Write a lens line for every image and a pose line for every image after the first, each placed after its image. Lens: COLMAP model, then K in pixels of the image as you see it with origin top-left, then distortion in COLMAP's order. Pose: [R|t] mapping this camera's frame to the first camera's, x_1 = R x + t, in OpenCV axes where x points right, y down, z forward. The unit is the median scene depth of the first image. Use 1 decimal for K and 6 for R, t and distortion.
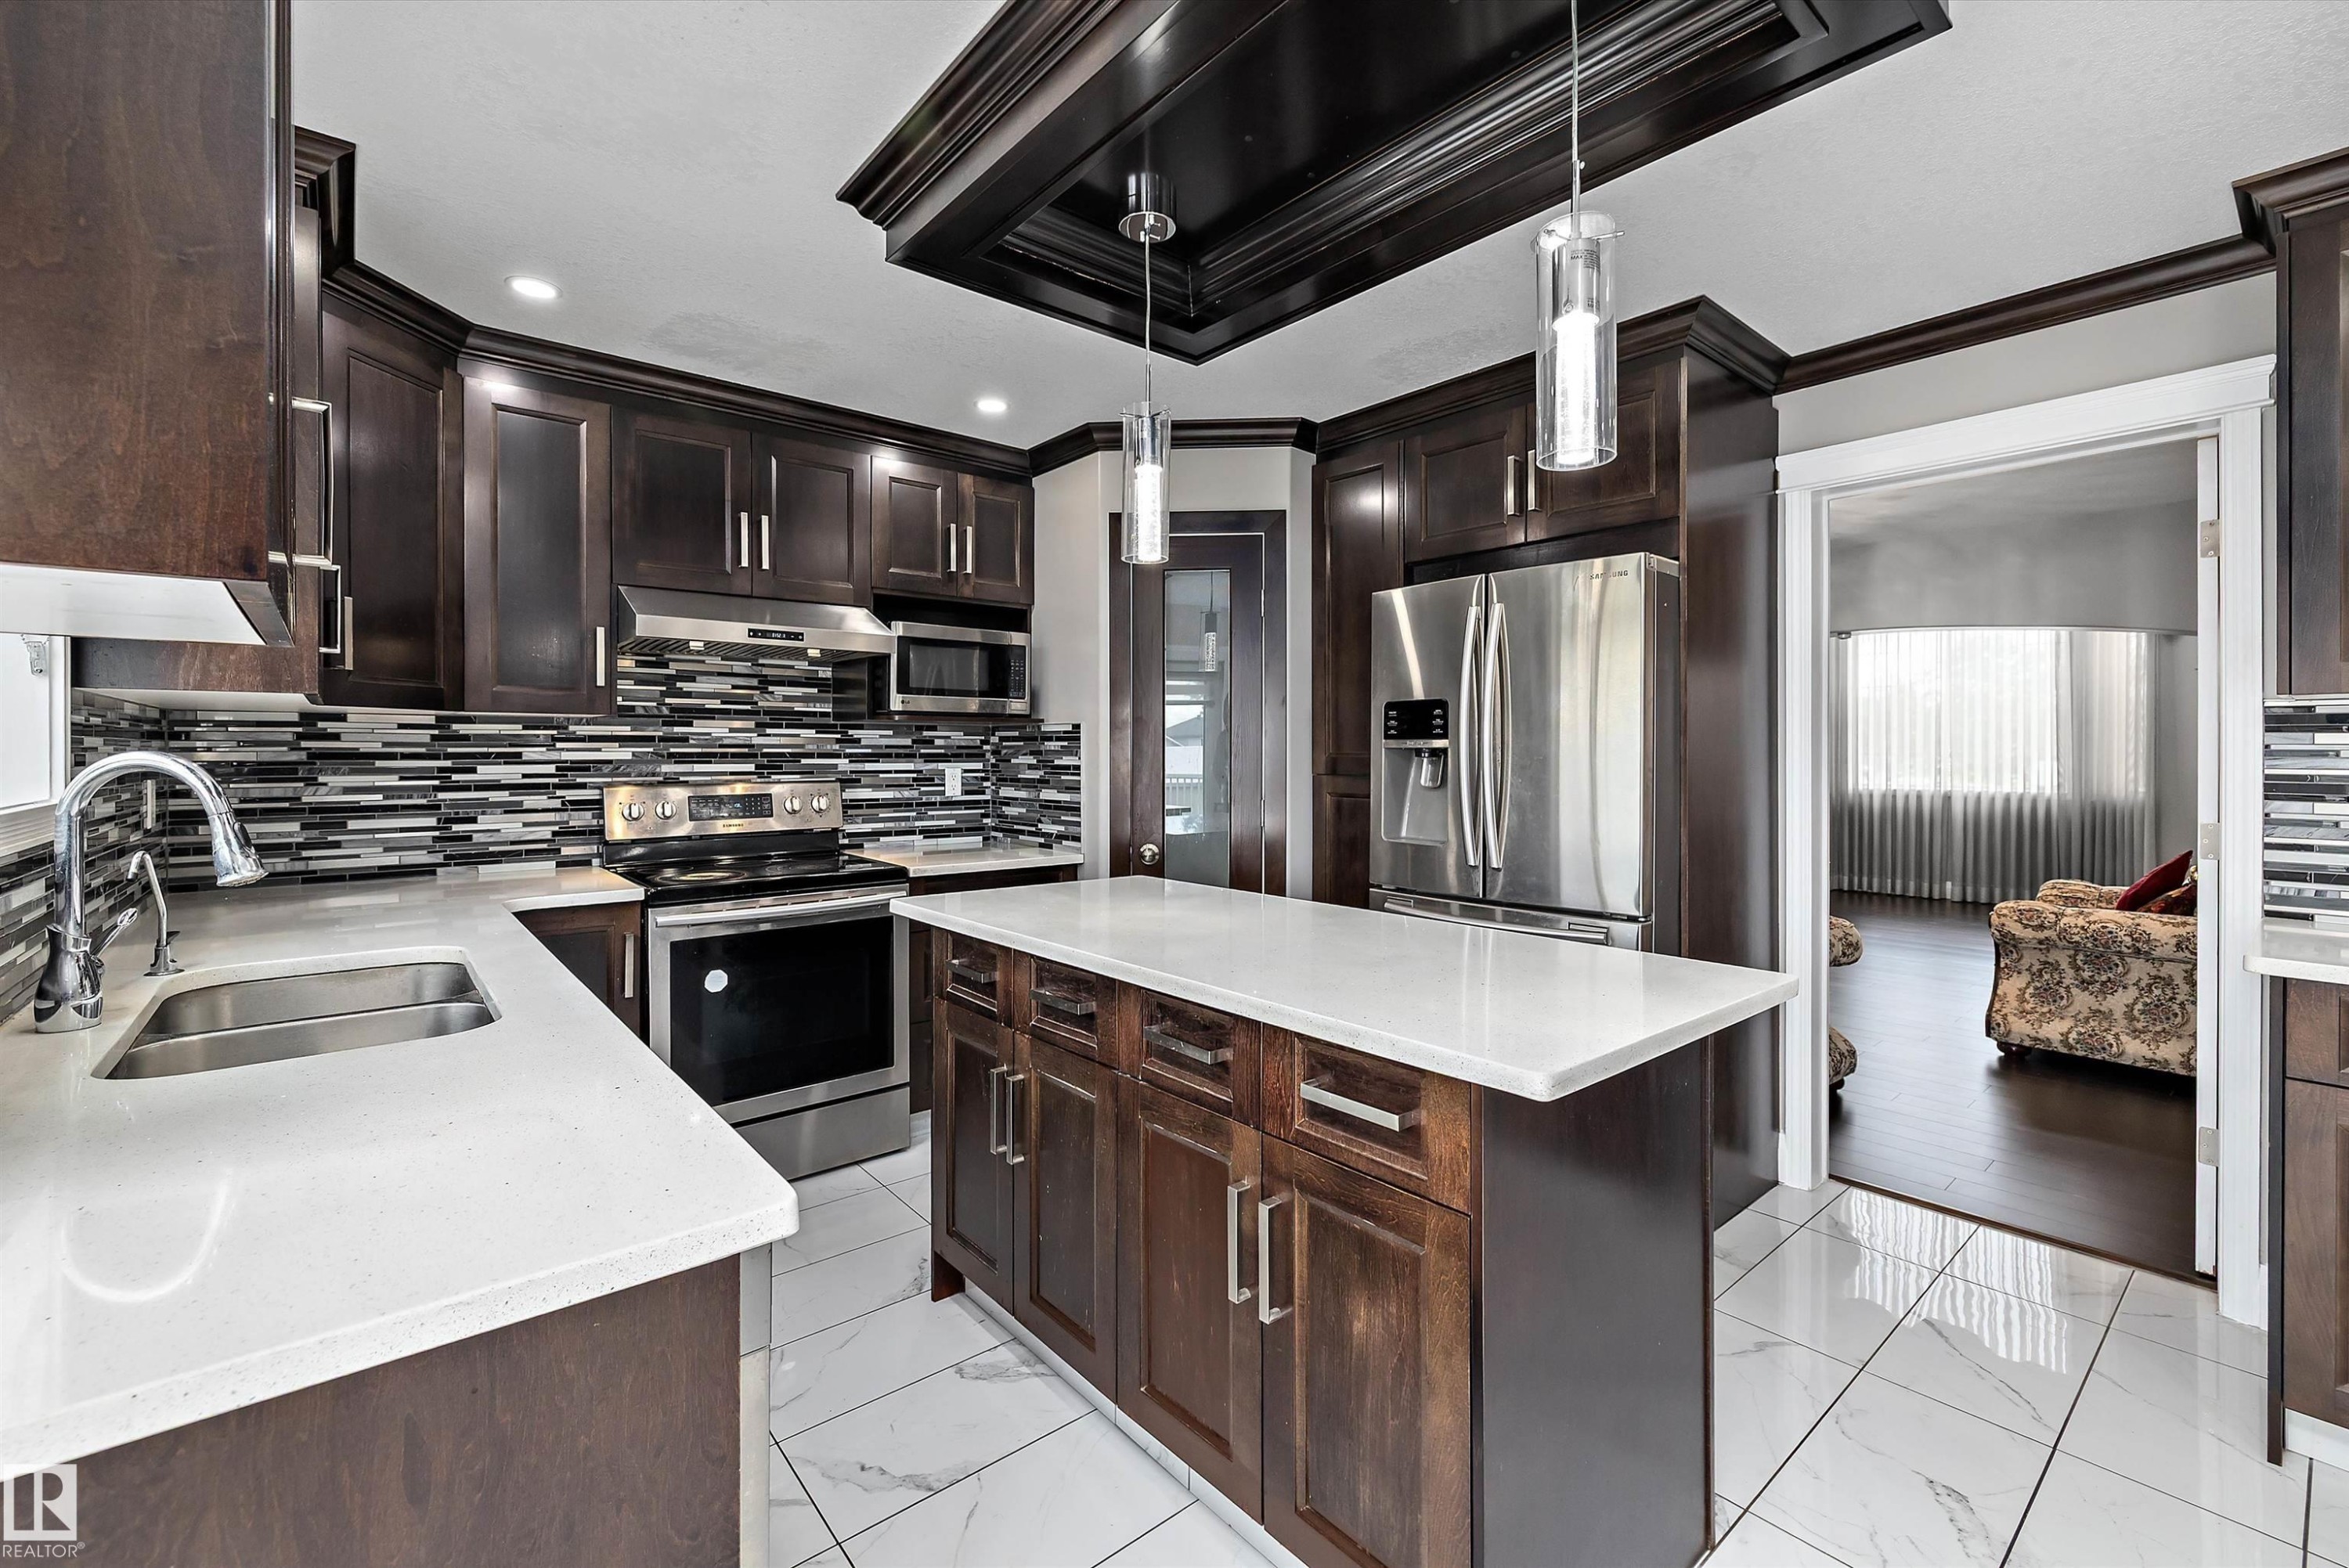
lens RADIAL K [[984.0, 0, 1190.2], [0, 984.0, 747.9], [0, 0, 1]] dist [-0.000949, 0.000300]
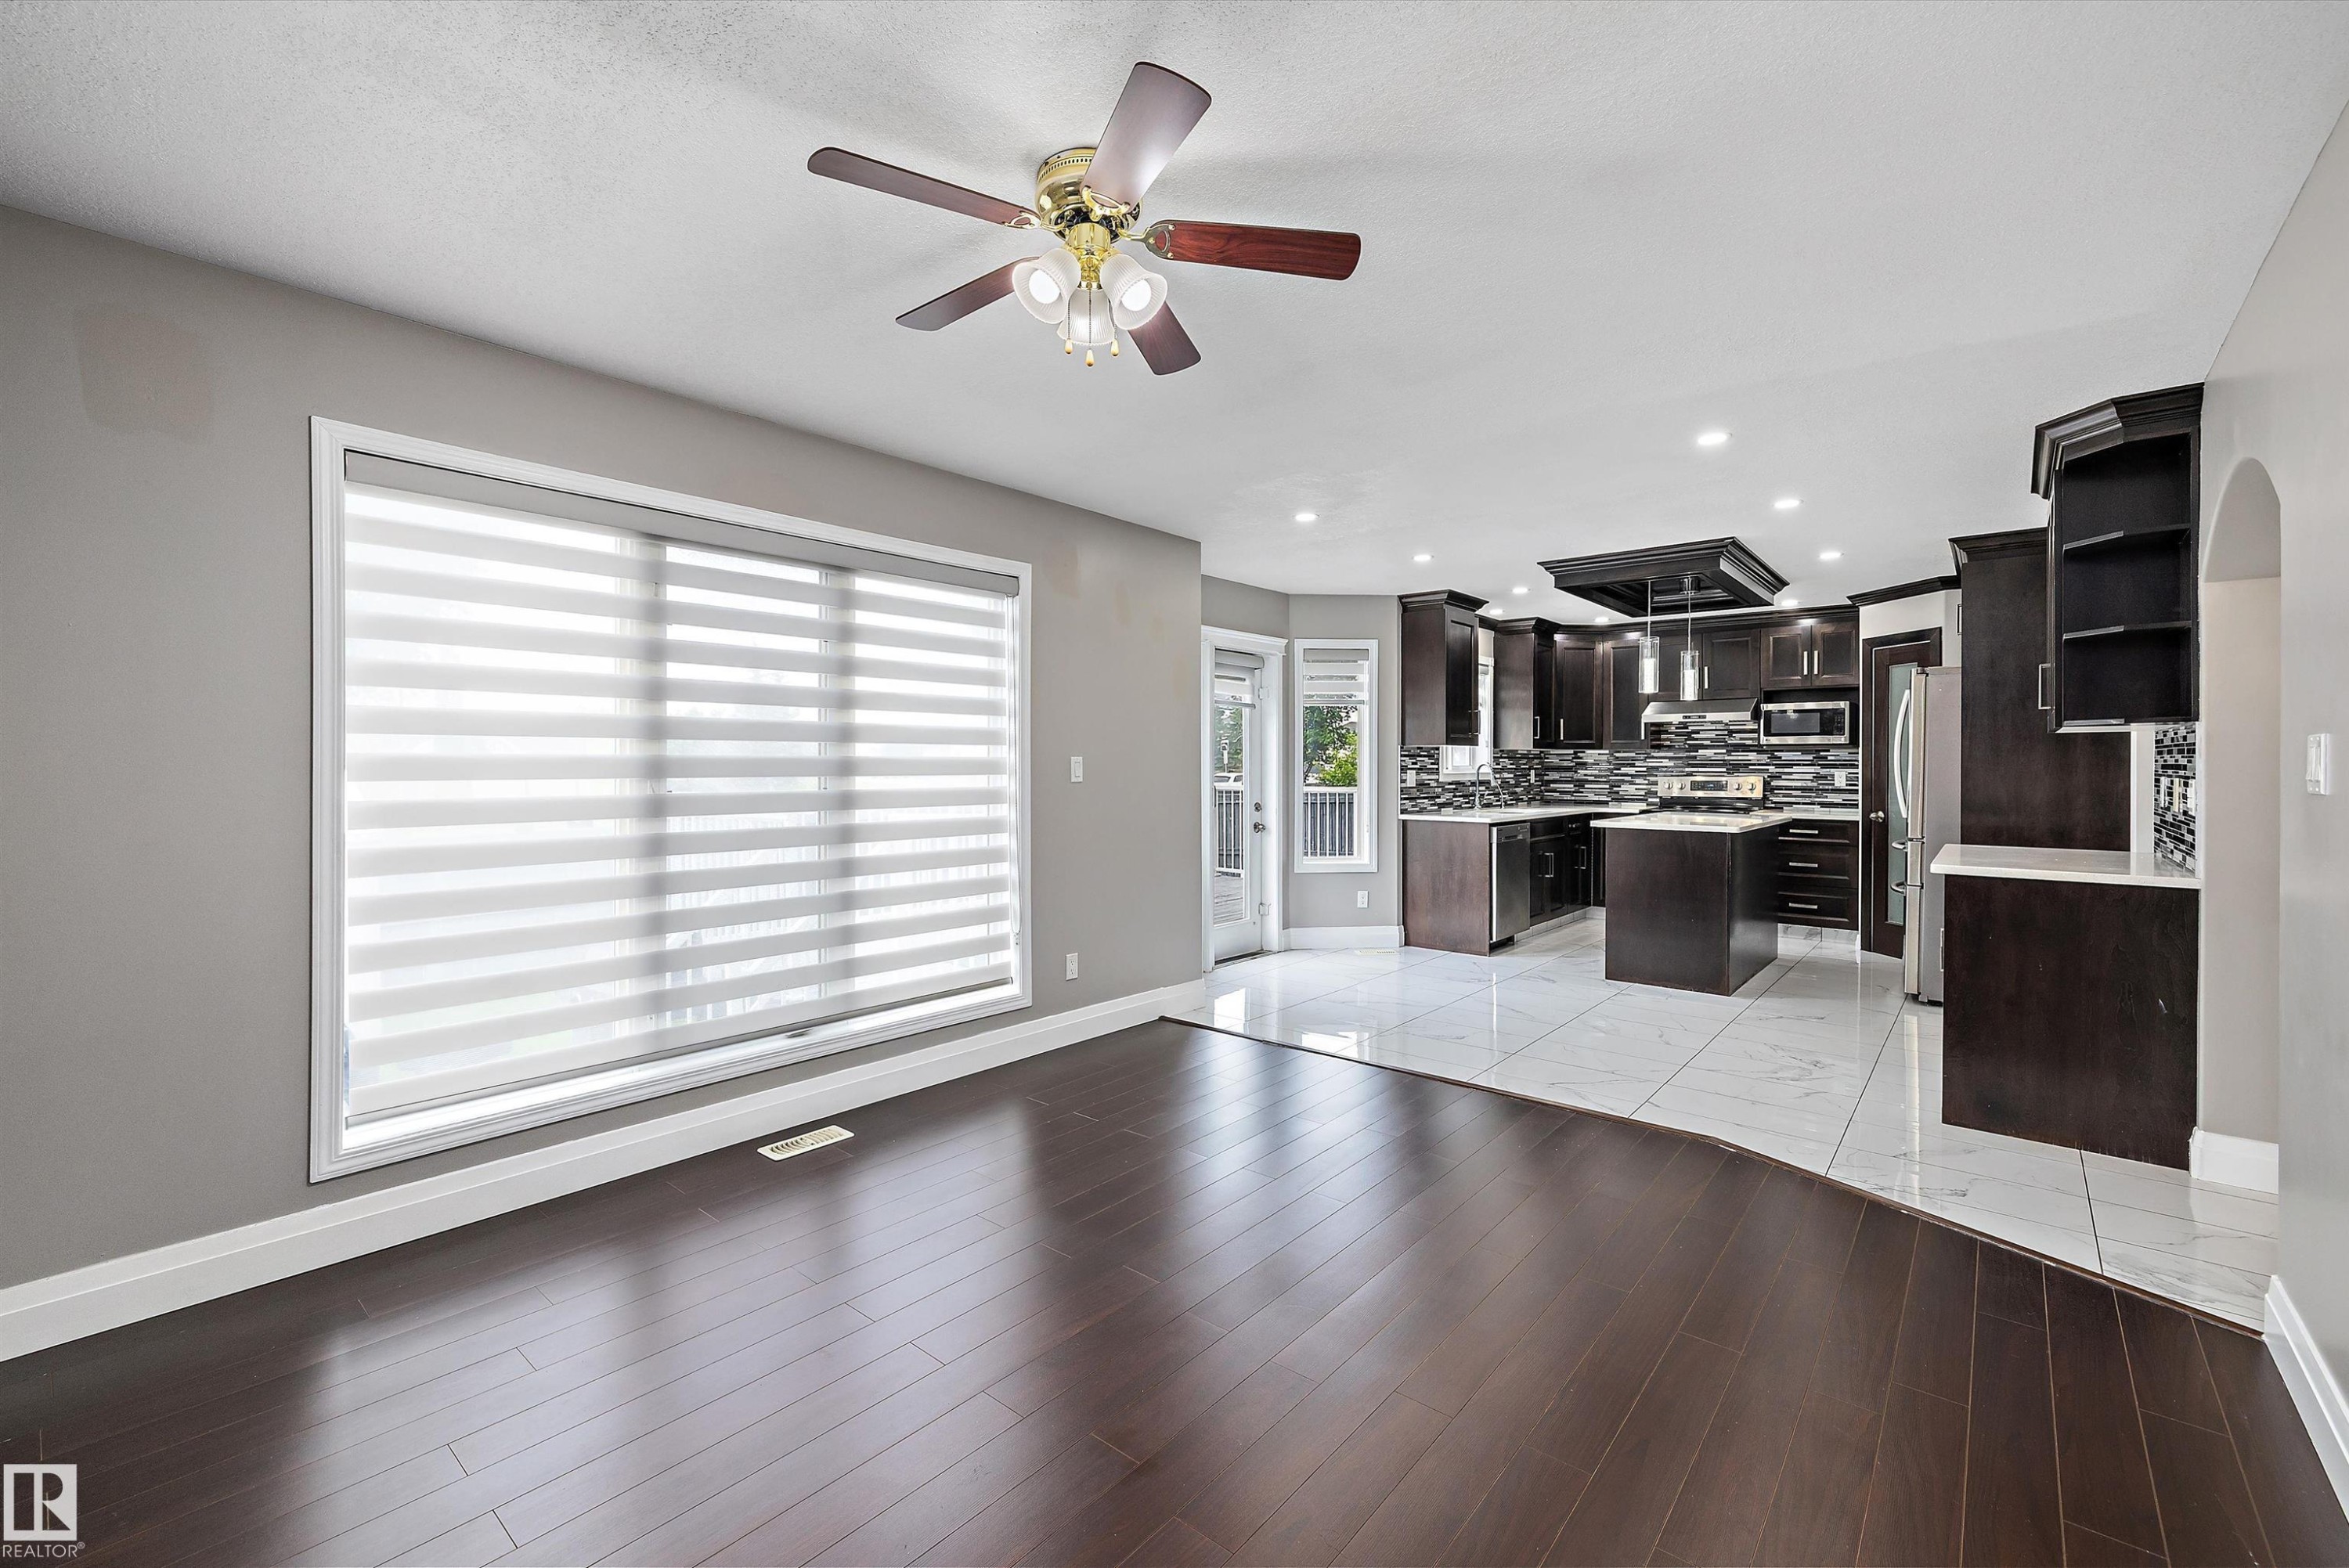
lens RADIAL K [[984.0, 0, 1159.4], [0, 984.0, 767.3], [0, 0, 1]] dist [-0.000949, 0.000300]
pose [[0.172918, 0.001683, -0.984935, 1.629192], [-0.000354, 0.999999, 0.001647, 0.011450], [0.984936, 0.000064, 0.172918, -0.716533]]
